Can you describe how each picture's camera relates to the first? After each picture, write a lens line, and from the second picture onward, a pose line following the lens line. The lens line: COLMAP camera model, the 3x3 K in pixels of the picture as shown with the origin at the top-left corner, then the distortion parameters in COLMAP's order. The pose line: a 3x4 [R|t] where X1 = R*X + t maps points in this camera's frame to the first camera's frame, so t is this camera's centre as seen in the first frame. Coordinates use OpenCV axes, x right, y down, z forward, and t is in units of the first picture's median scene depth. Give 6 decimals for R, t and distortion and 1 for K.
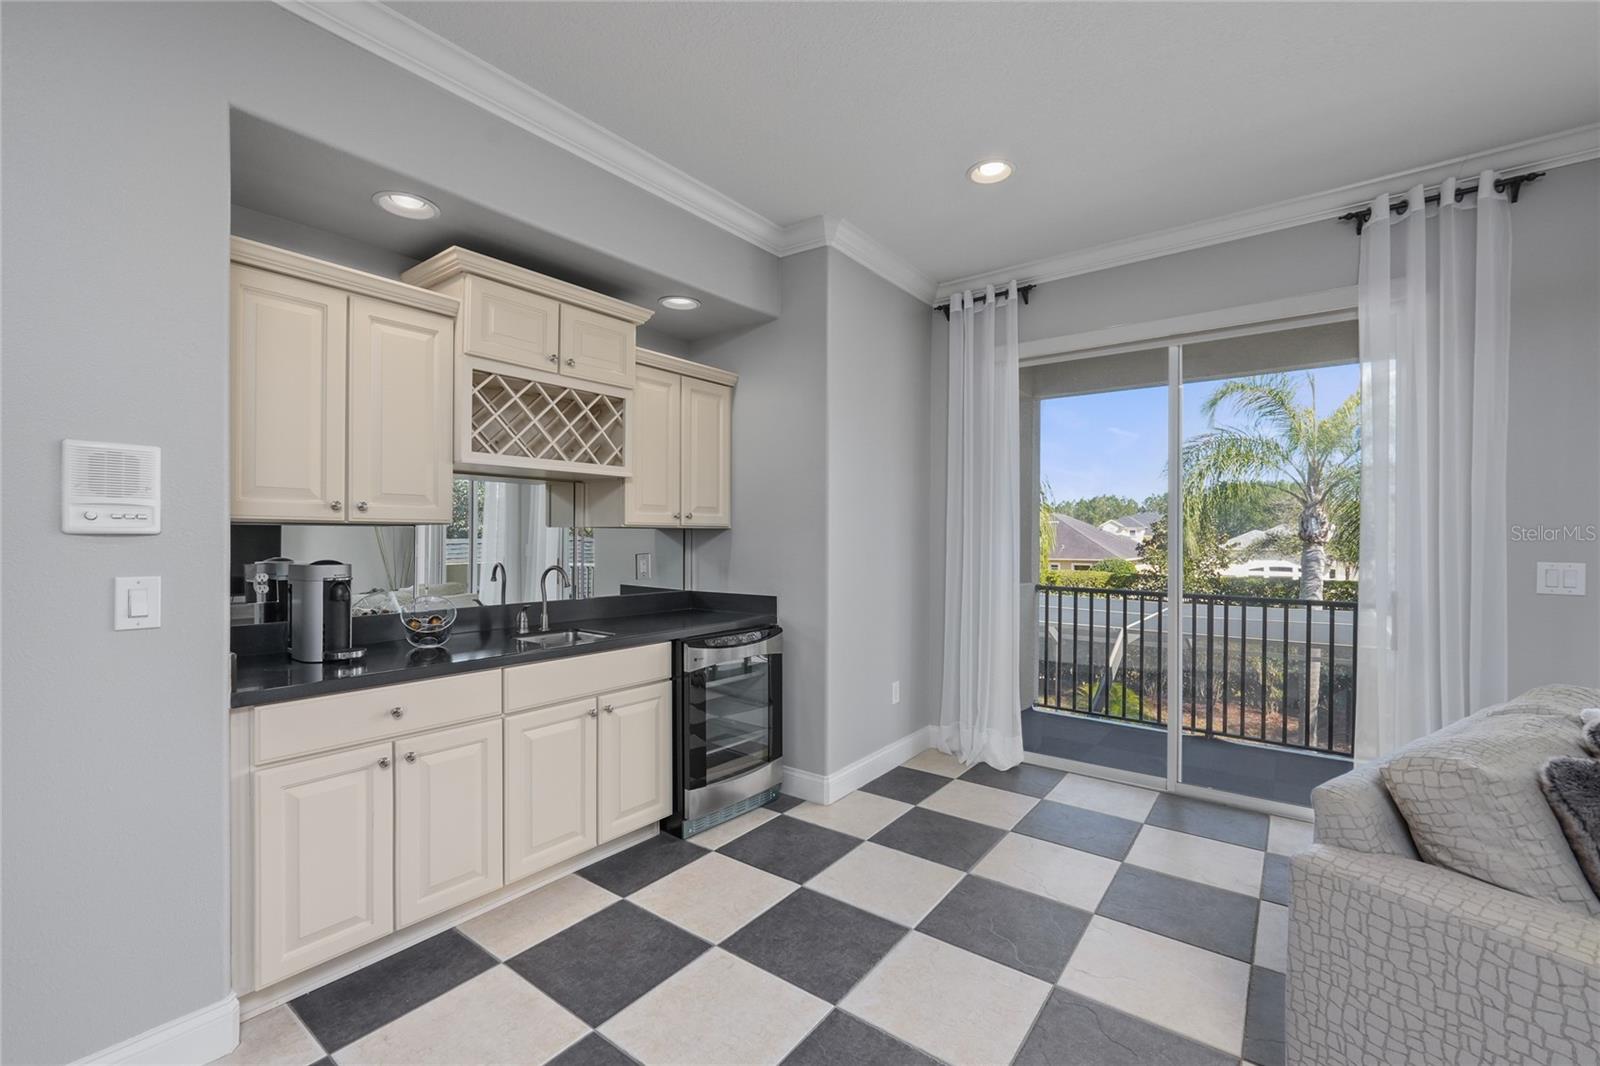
lens RADIAL K [[680.1, 0, 802.0], [0, 680.1, 534.3], [0, 0, 1]] dist [0.001462, 0.000813]
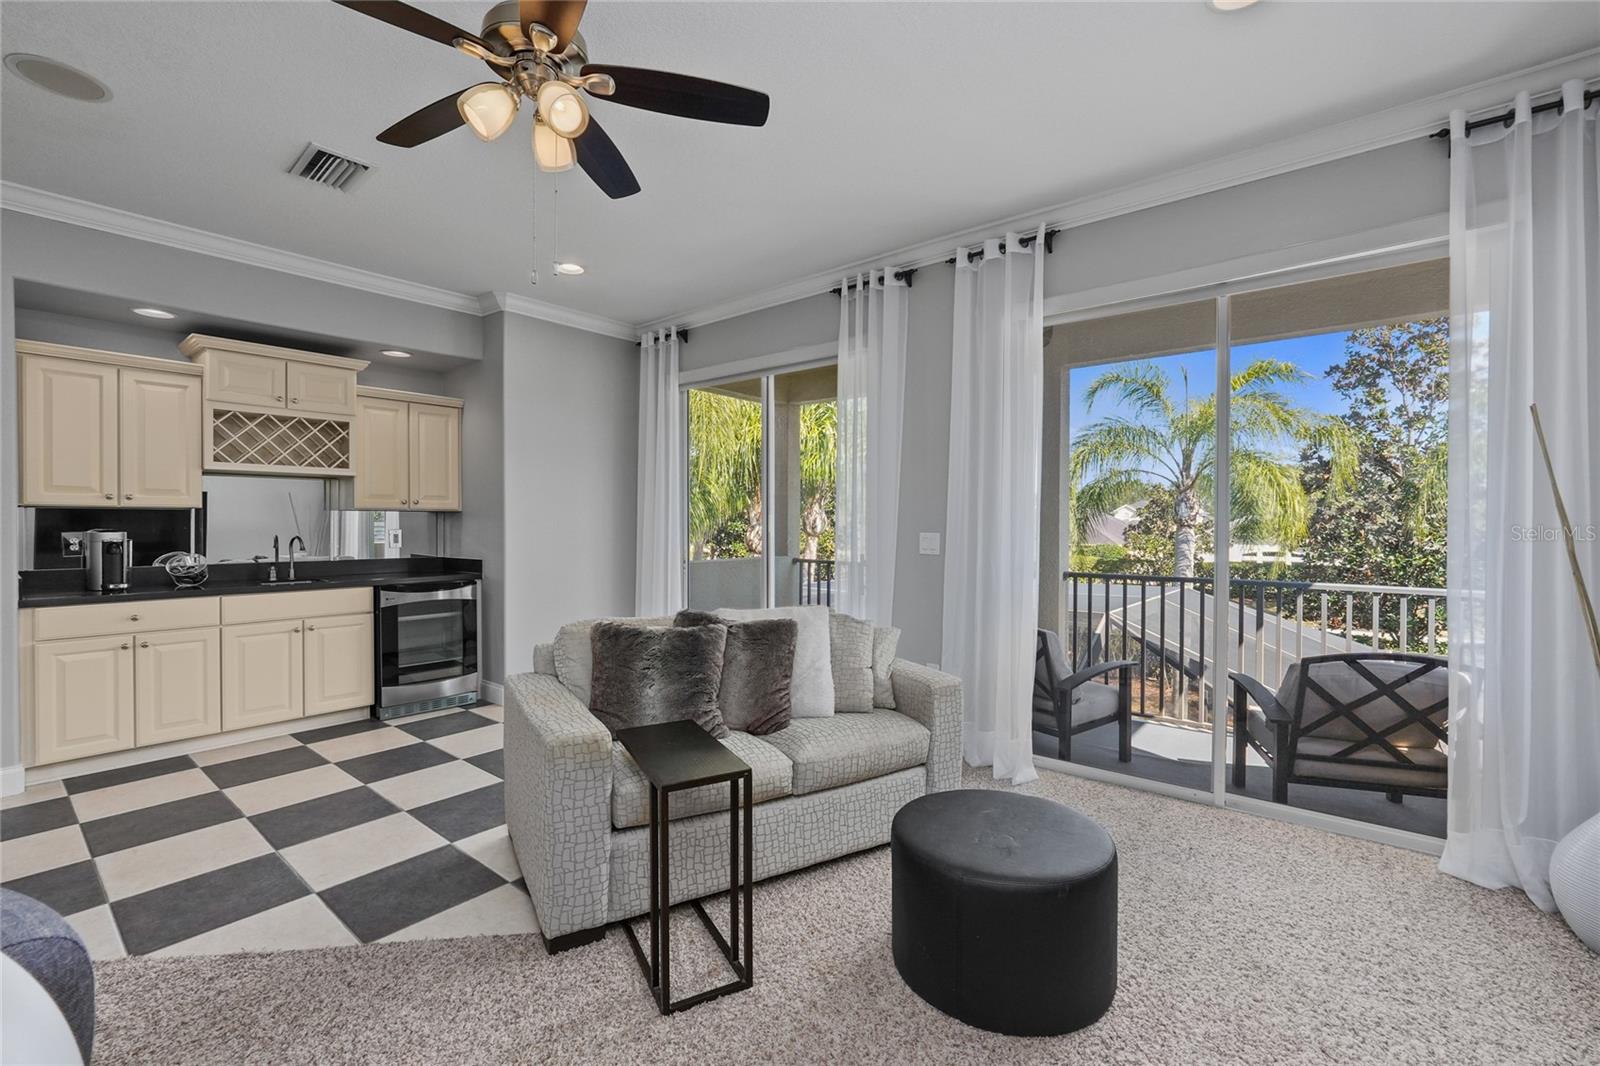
lens RADIAL K [[683.7, 0, 799.9], [0, 683.7, 525.9], [0, 0, 1]] dist [0.001366, 0.001050]
pose [[0.998930, -0.001079, -0.046245, 0.808434], [0.001474, 0.999963, 0.008502, 0.013509], [0.046234, -0.008561, 0.998894, -0.446306]]
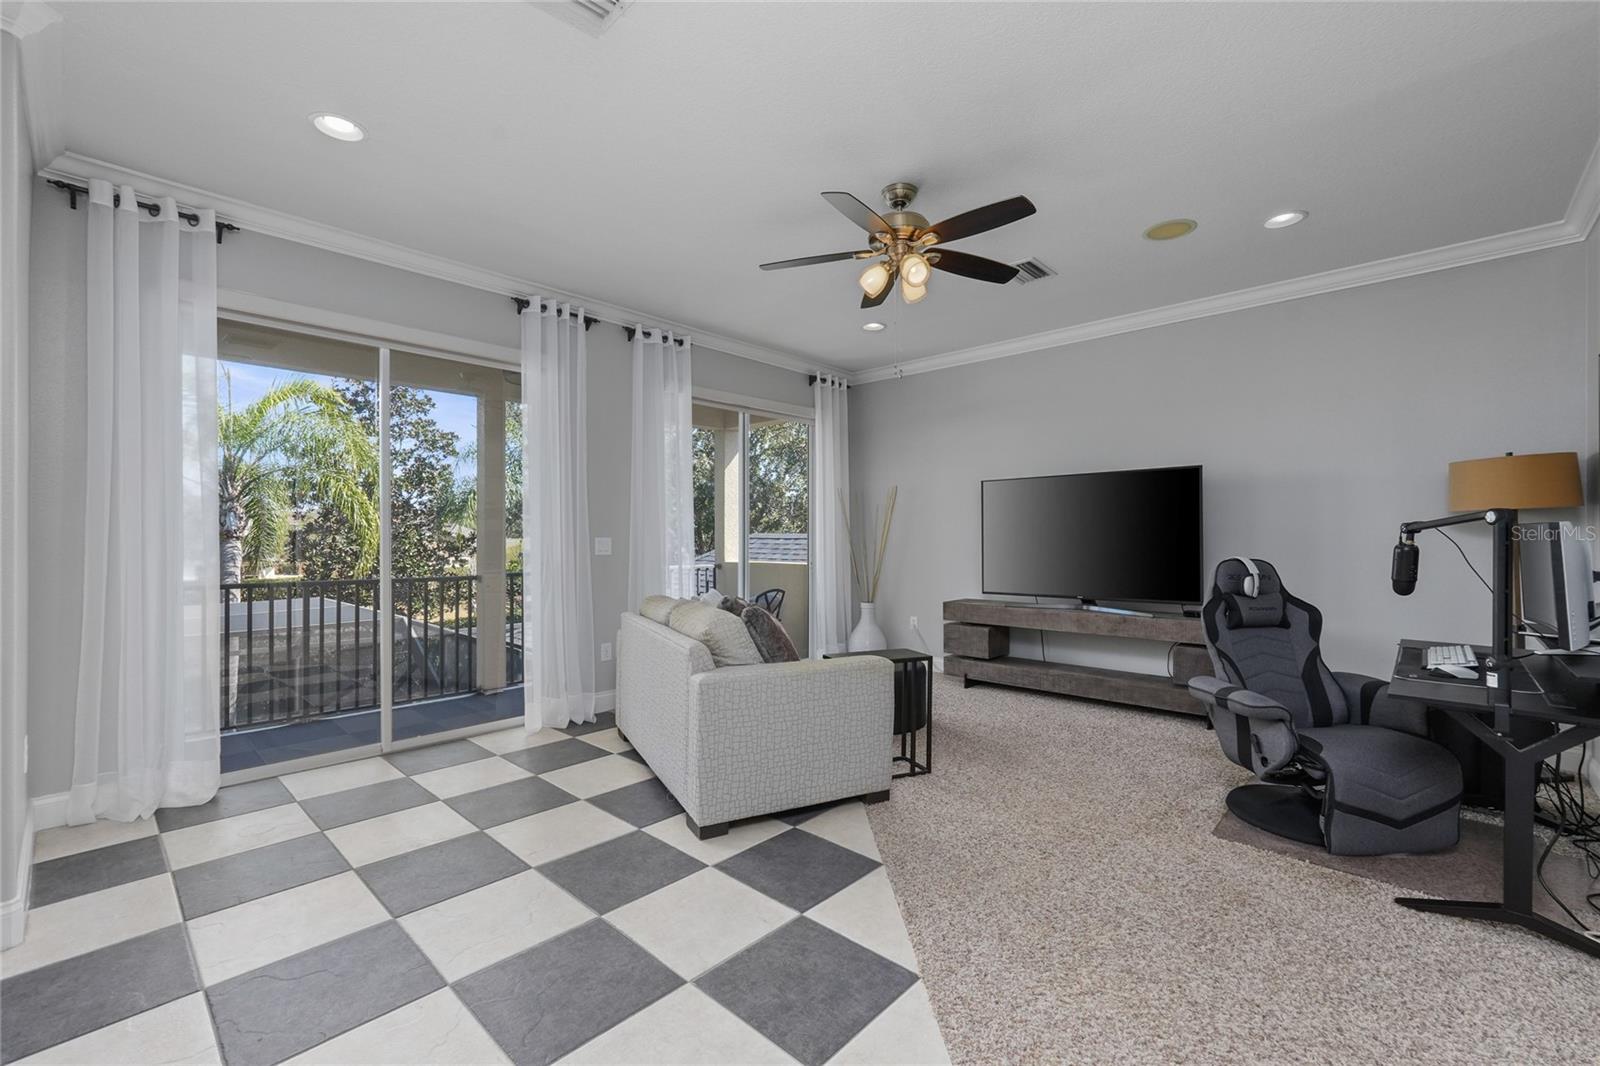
lens RADIAL K [[665.9, 0, 800.0], [0, 665.9, 533.0], [0, 0, 1]] dist [-0.000041, 0.000117]
pose [[0.109899, 0.002123, 0.993940, -0.538533], [0.001073, 0.999997, -0.002254, 0.031315], [-0.993942, 0.001314, 0.109897, 0.252465]]
